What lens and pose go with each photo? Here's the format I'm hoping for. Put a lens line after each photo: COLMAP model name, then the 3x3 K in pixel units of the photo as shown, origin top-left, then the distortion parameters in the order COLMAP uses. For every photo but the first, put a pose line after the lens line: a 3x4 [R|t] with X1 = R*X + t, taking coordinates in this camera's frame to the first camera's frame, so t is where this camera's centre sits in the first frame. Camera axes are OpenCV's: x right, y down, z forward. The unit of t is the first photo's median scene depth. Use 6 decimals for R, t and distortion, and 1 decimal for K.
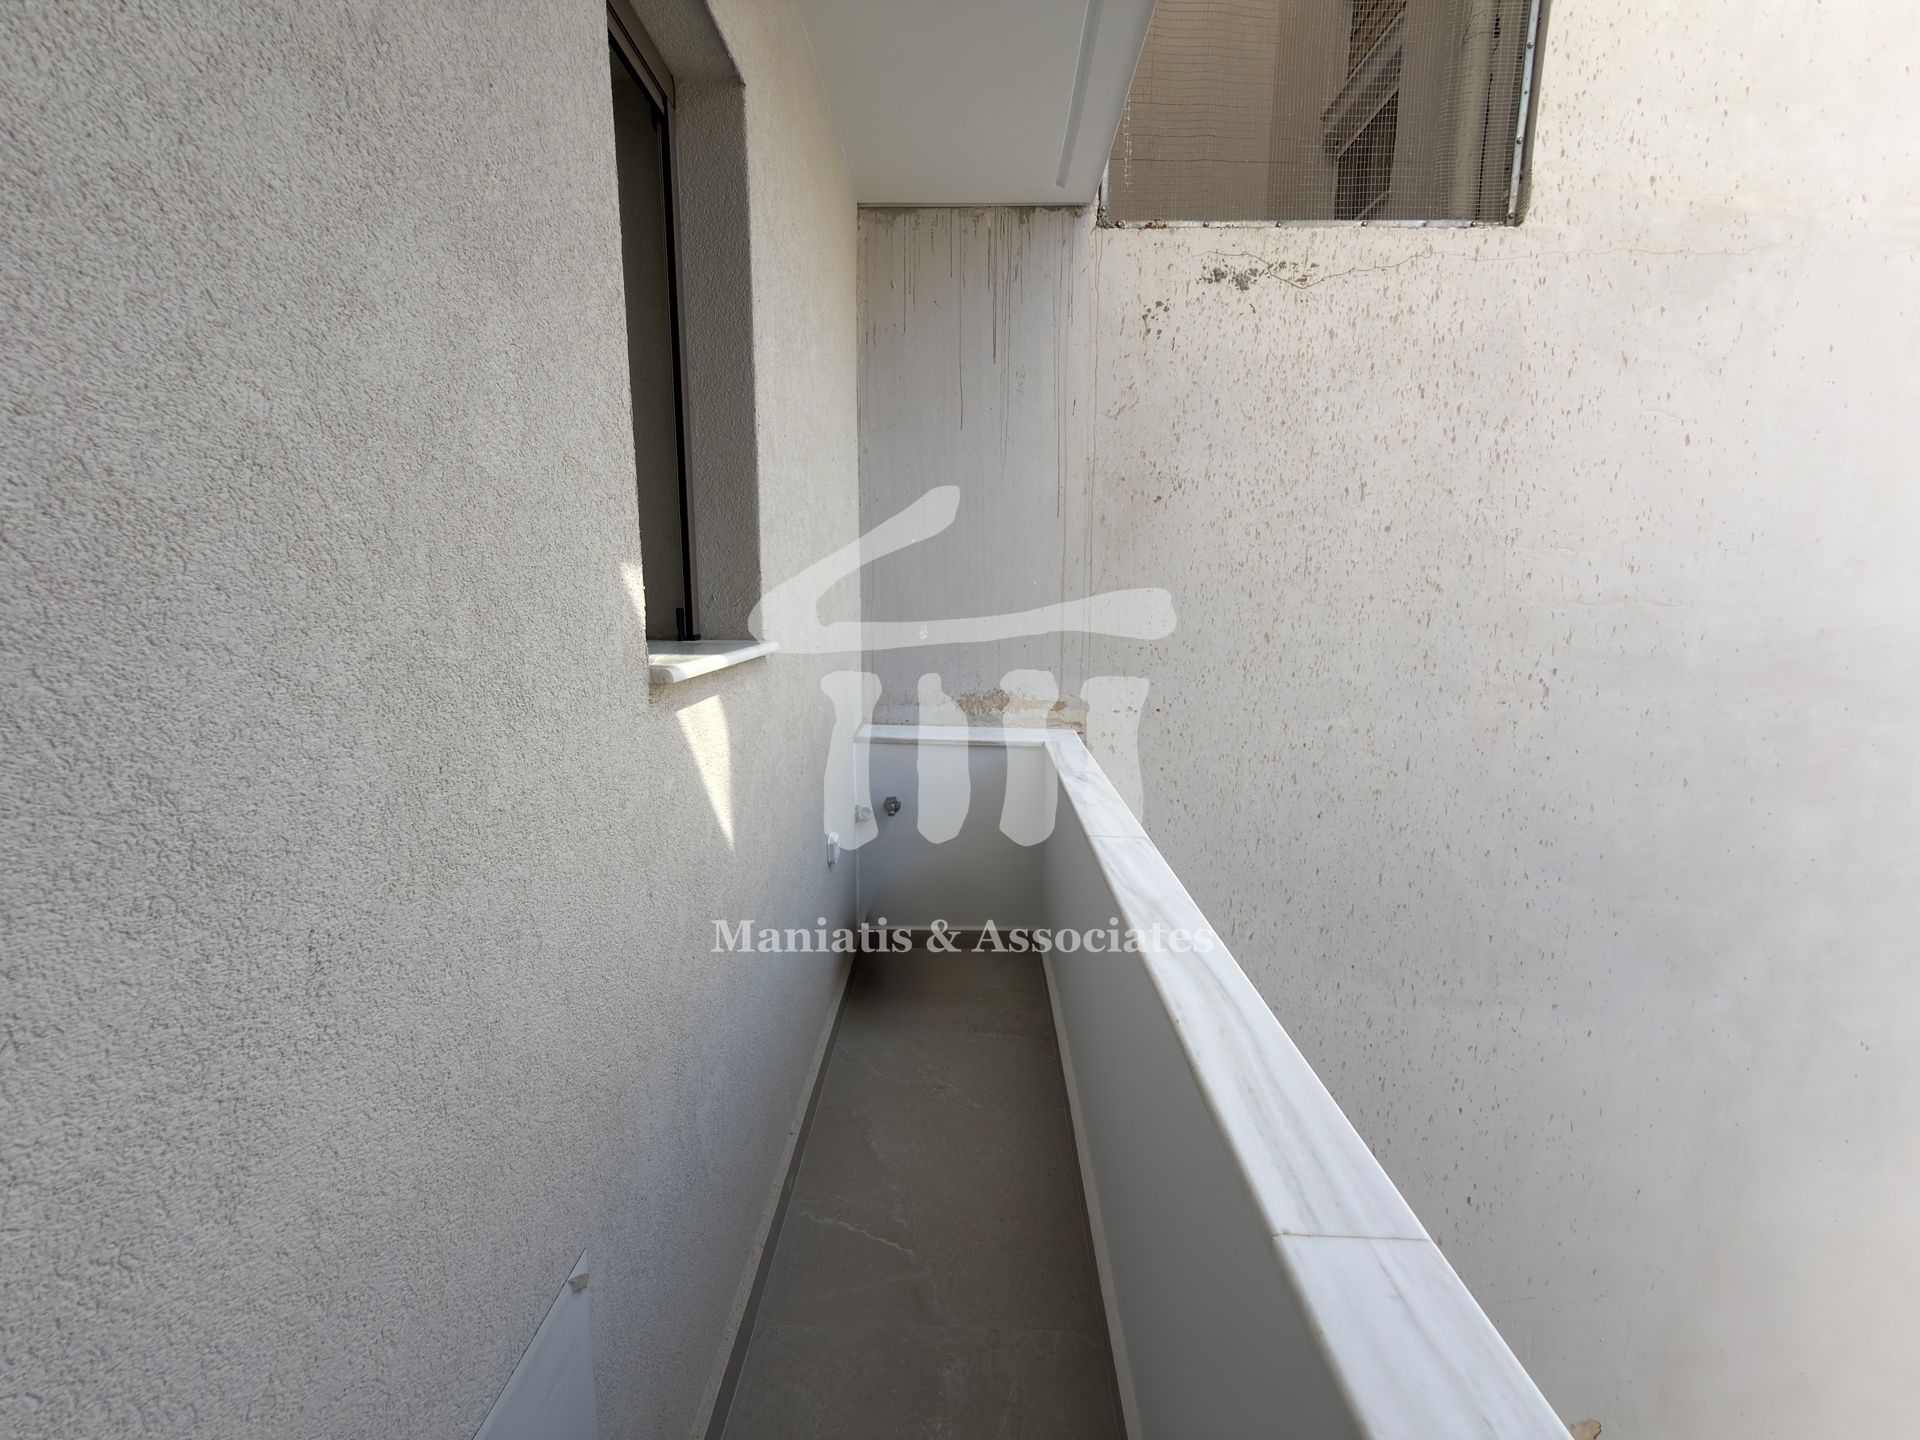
lens RADIAL K [[767.0, 0, 960.0], [0, 767.0, 720.0], [0, 0, 1]] dist [0.000194, -0.000081]
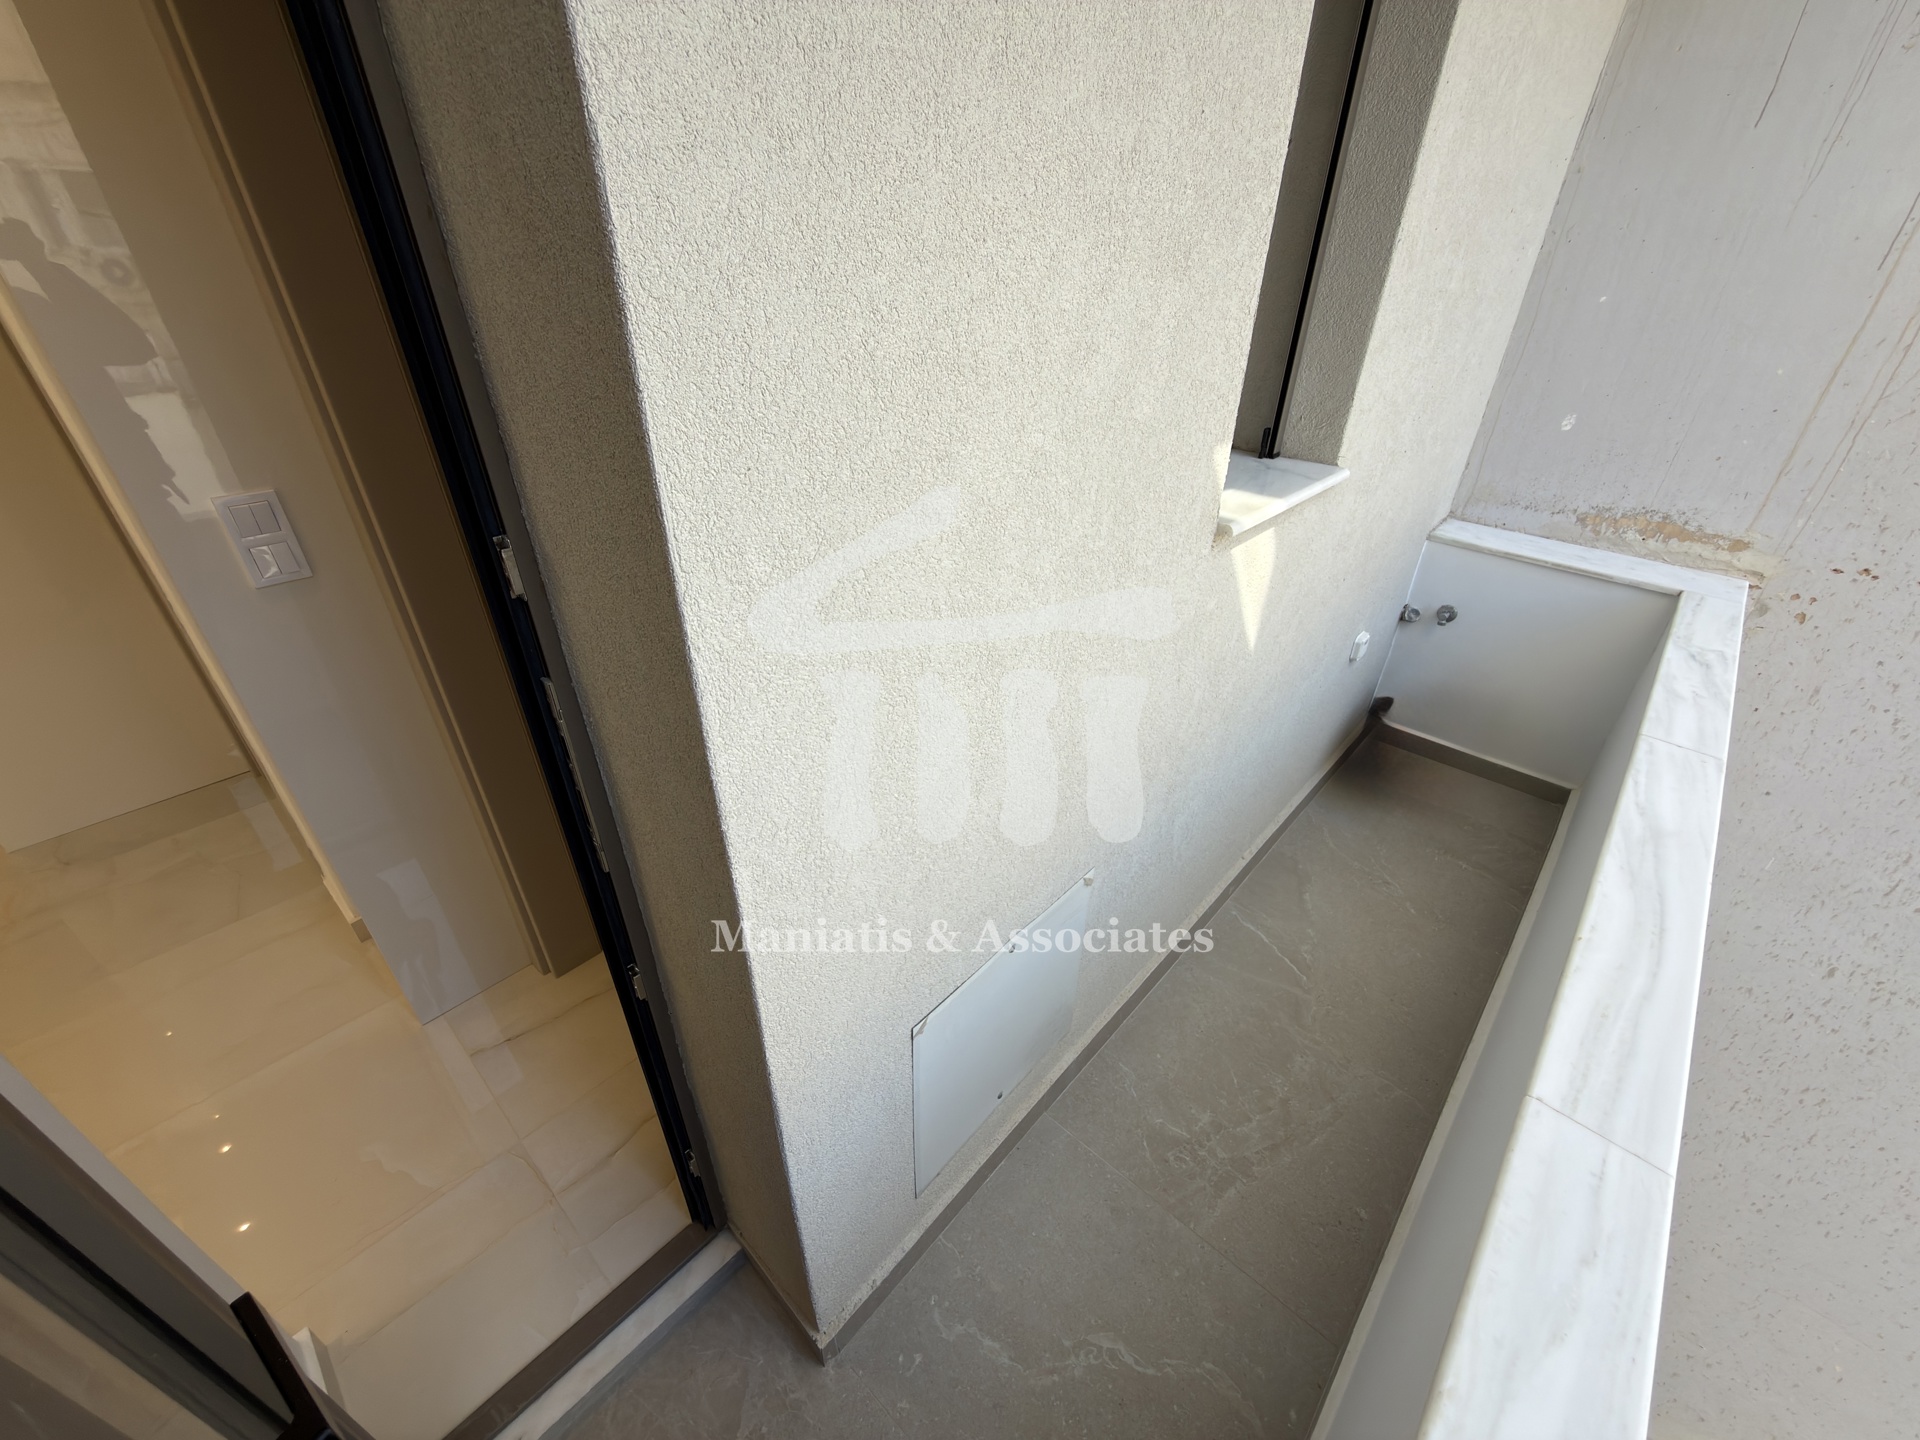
lens RADIAL K [[767.0, 0, 960.0], [0, 767.0, 720.0], [0, 0, 1]] dist [0.000194, -0.000081]
pose [[0.747001, 0.349936, -0.565273, 0.183465], [-0.118428, 0.906704, 0.404800, -0.343476], [0.654189, -0.235442, 0.718751, -0.454031]]
